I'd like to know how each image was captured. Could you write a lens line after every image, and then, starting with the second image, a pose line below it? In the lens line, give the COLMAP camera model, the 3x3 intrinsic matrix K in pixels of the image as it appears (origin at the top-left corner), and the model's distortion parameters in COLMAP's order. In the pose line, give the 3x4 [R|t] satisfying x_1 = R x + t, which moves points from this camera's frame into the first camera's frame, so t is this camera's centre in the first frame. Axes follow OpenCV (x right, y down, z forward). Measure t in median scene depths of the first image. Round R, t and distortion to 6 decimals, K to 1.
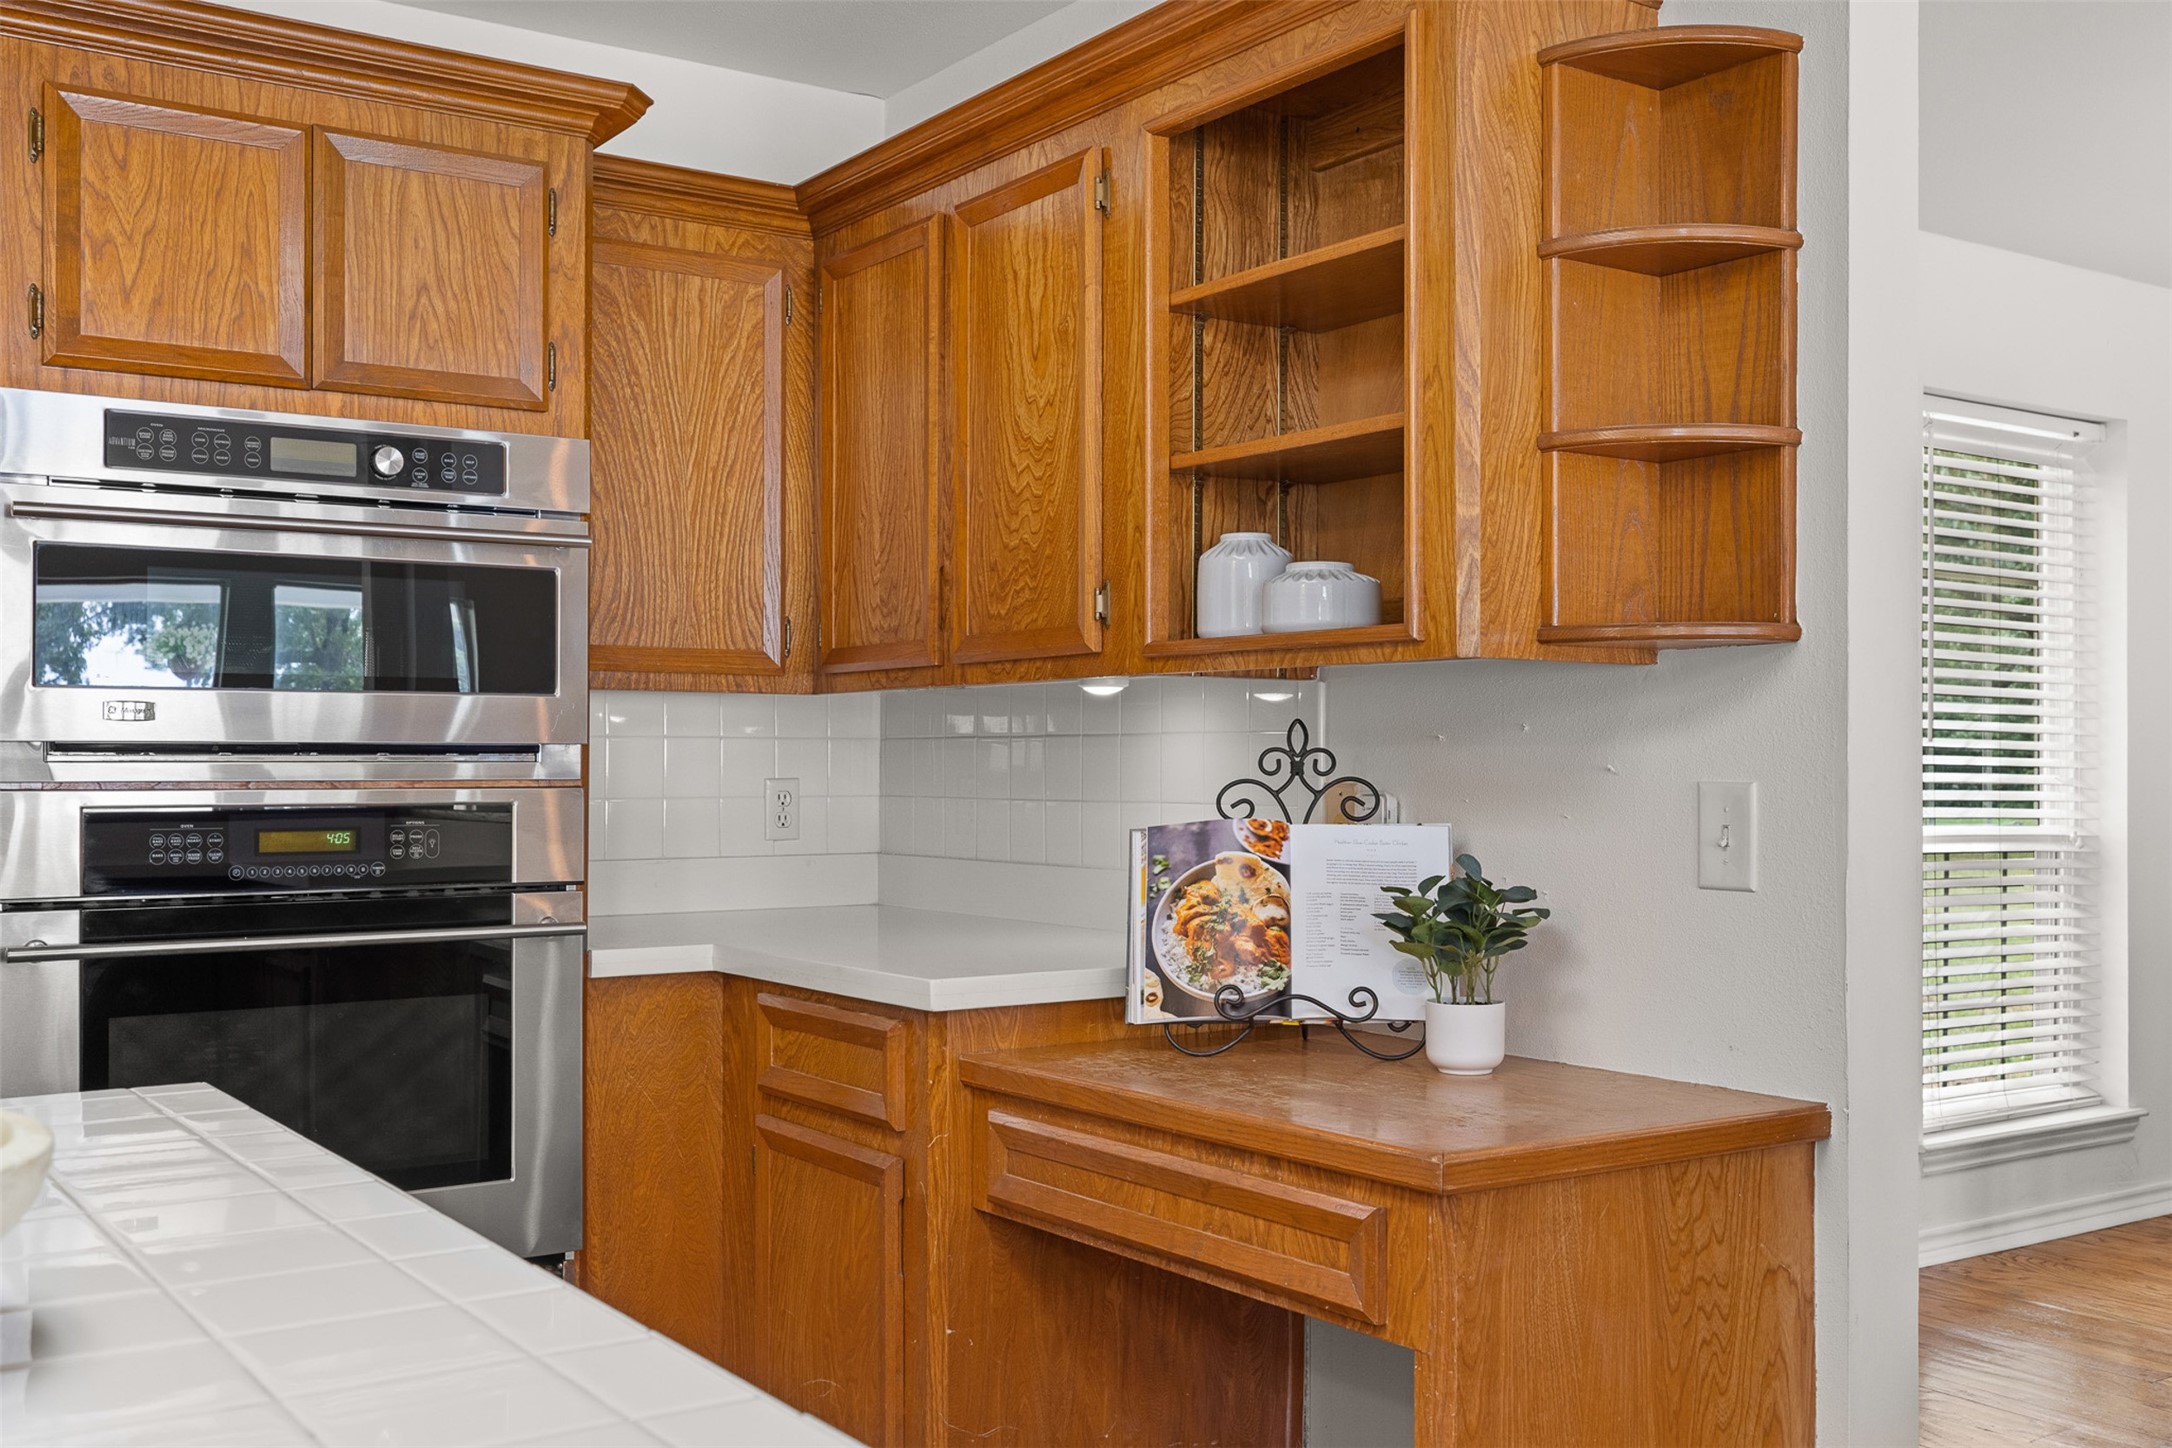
lens RADIAL K [[2113.7, 0, 1085.8], [0, 2113.7, 734.7], [0, 0, 1]] dist [0.008643, 0.000000]
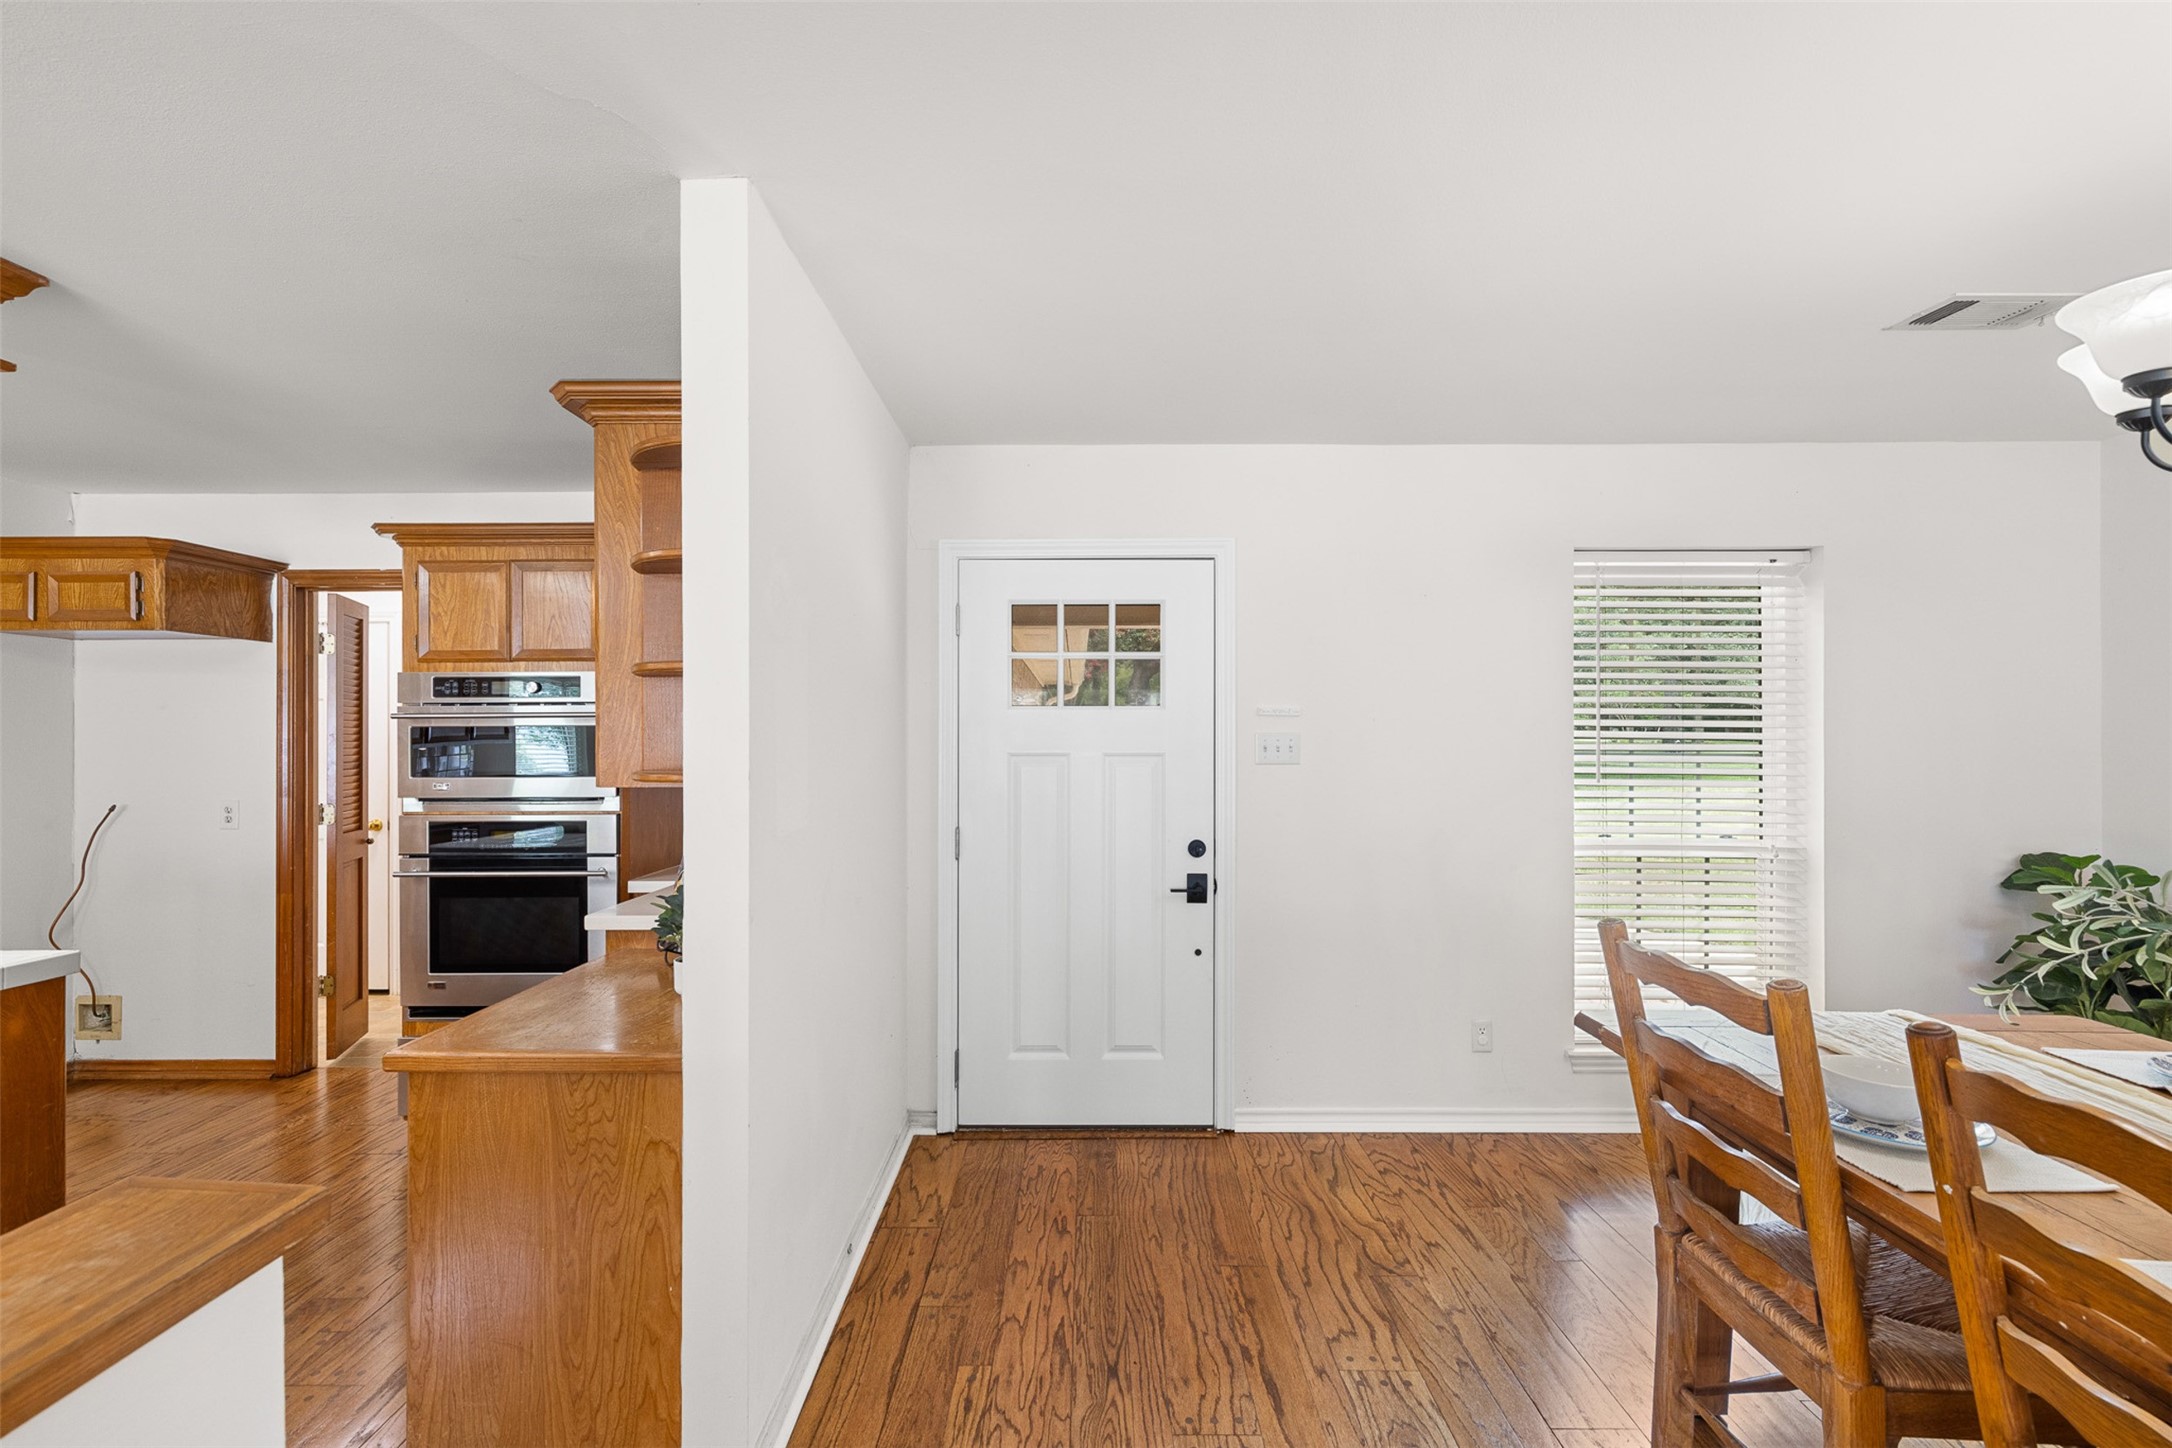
lens RADIAL K [[921.7, 0, 1070.8], [0, 921.7, 733.7], [0, 0, 1]] dist [0.000818, 0.000096]
pose [[0.821680, -0.009492, -0.569870, 0.878796], [0.012251, 0.999924, 0.001009, -0.069525], [0.569817, -0.007811, 0.821734, 0.478307]]
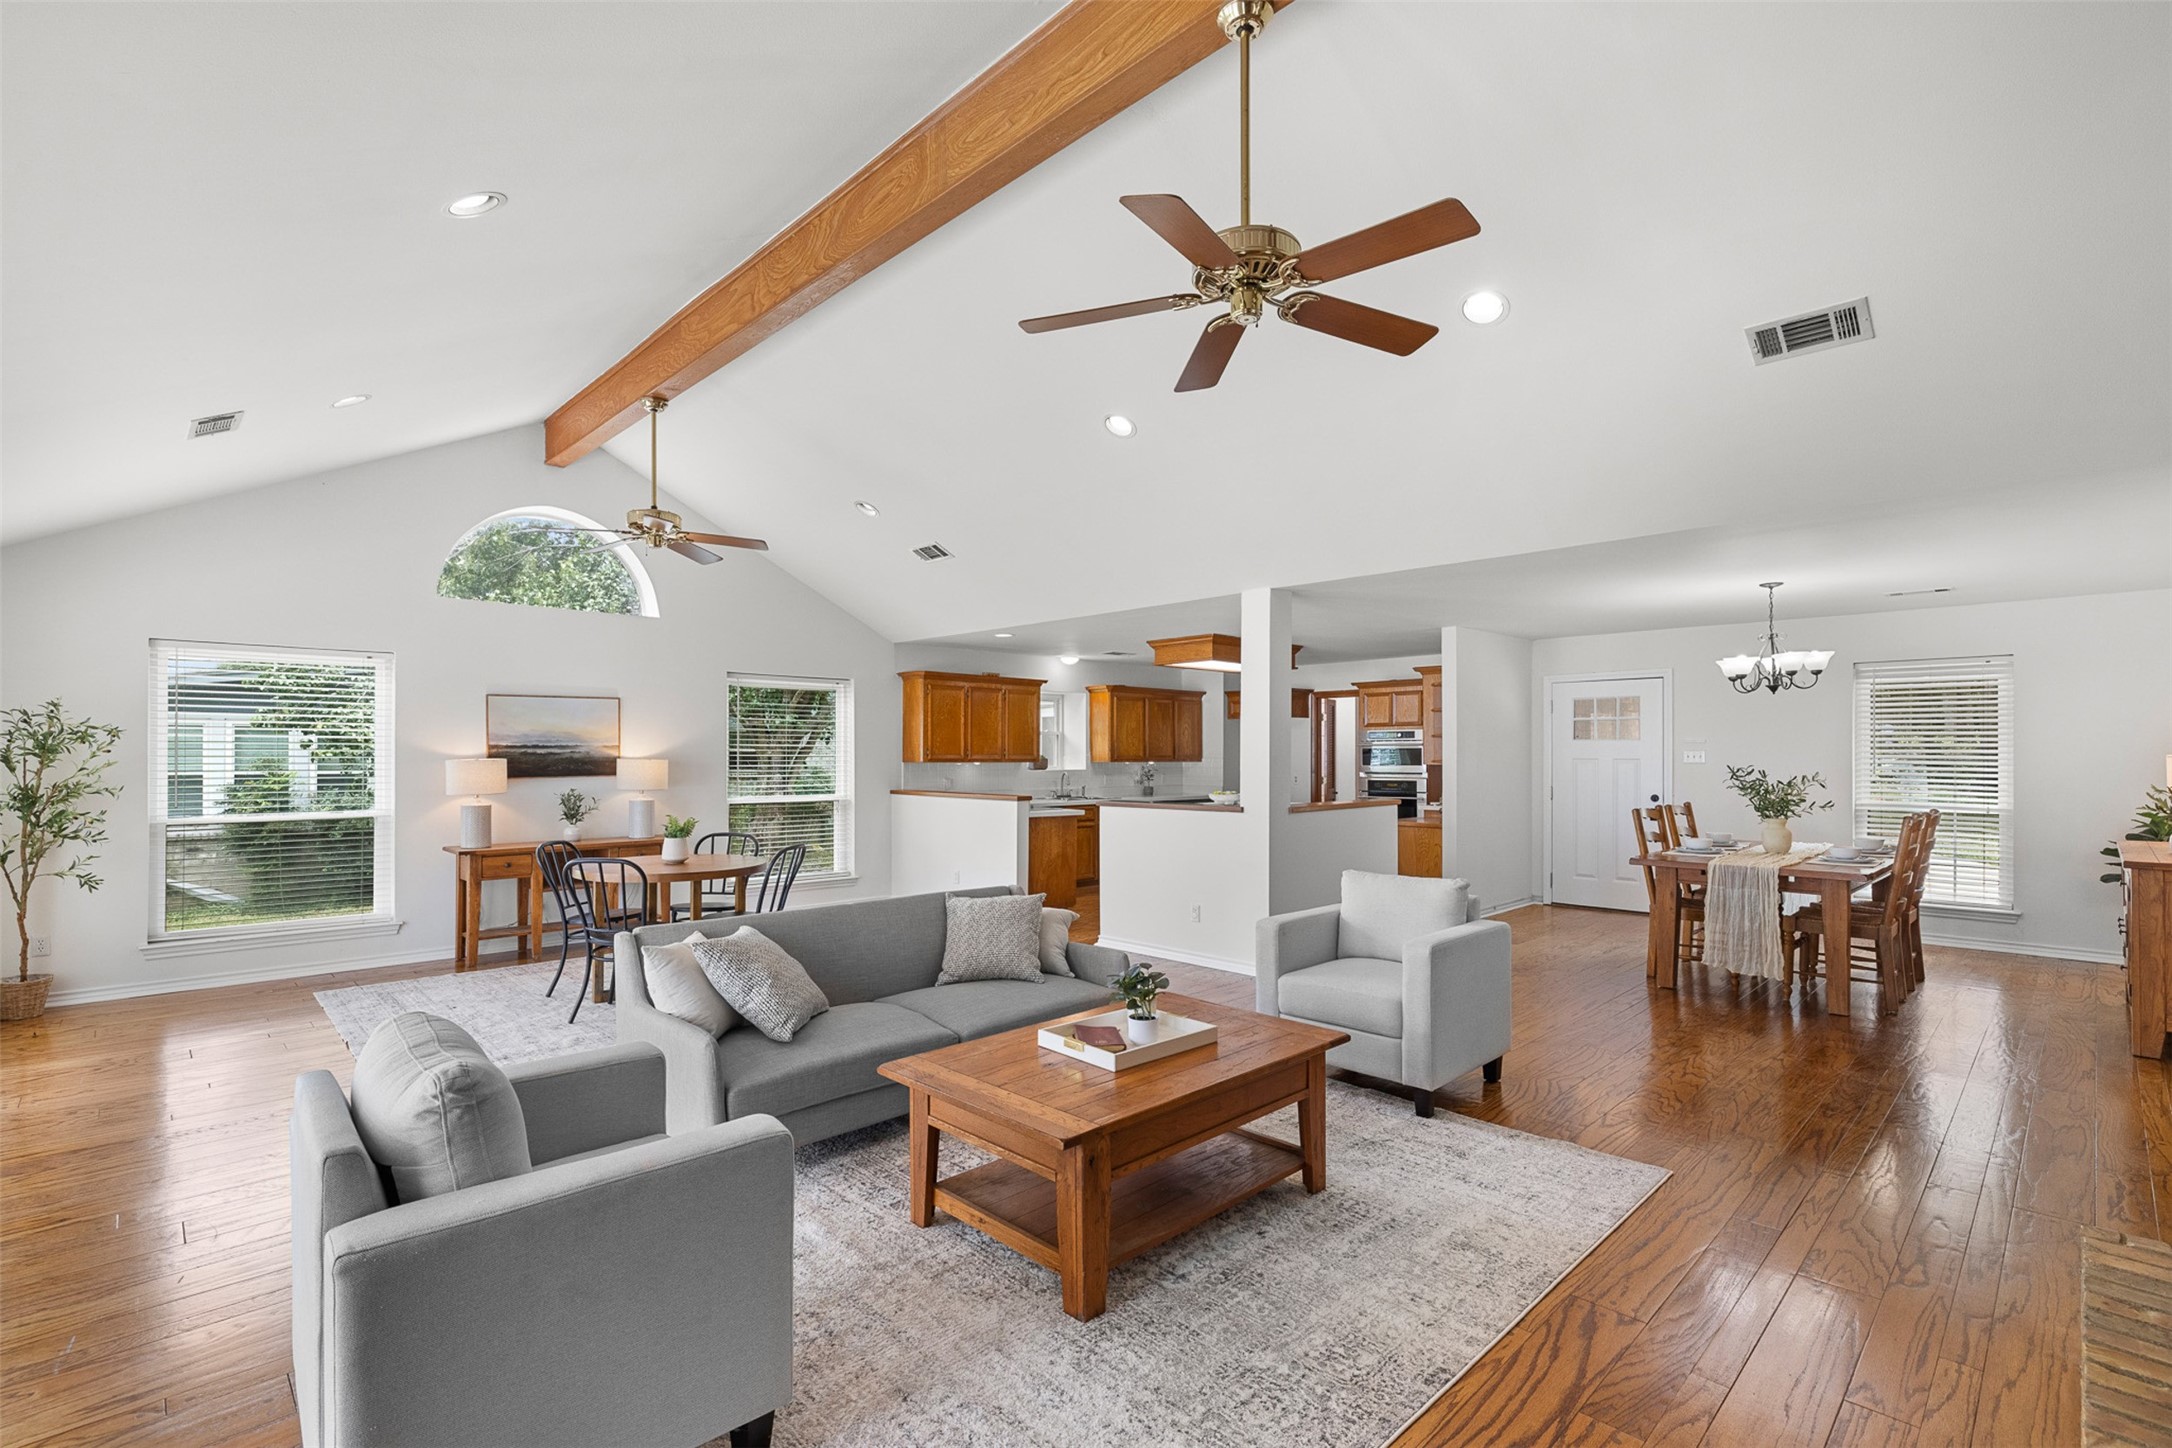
lens RADIAL K [[990.7, 0, 1087.8], [0, 990.7, 741.0], [0, 0, 1]] dist [0.000215, 0.000385]
pose [[0.176971, -0.017026, -0.984069, 3.096214], [0.013620, 0.999797, -0.014848, -0.074201], [0.984122, -0.010776, 0.177167, -0.754689]]
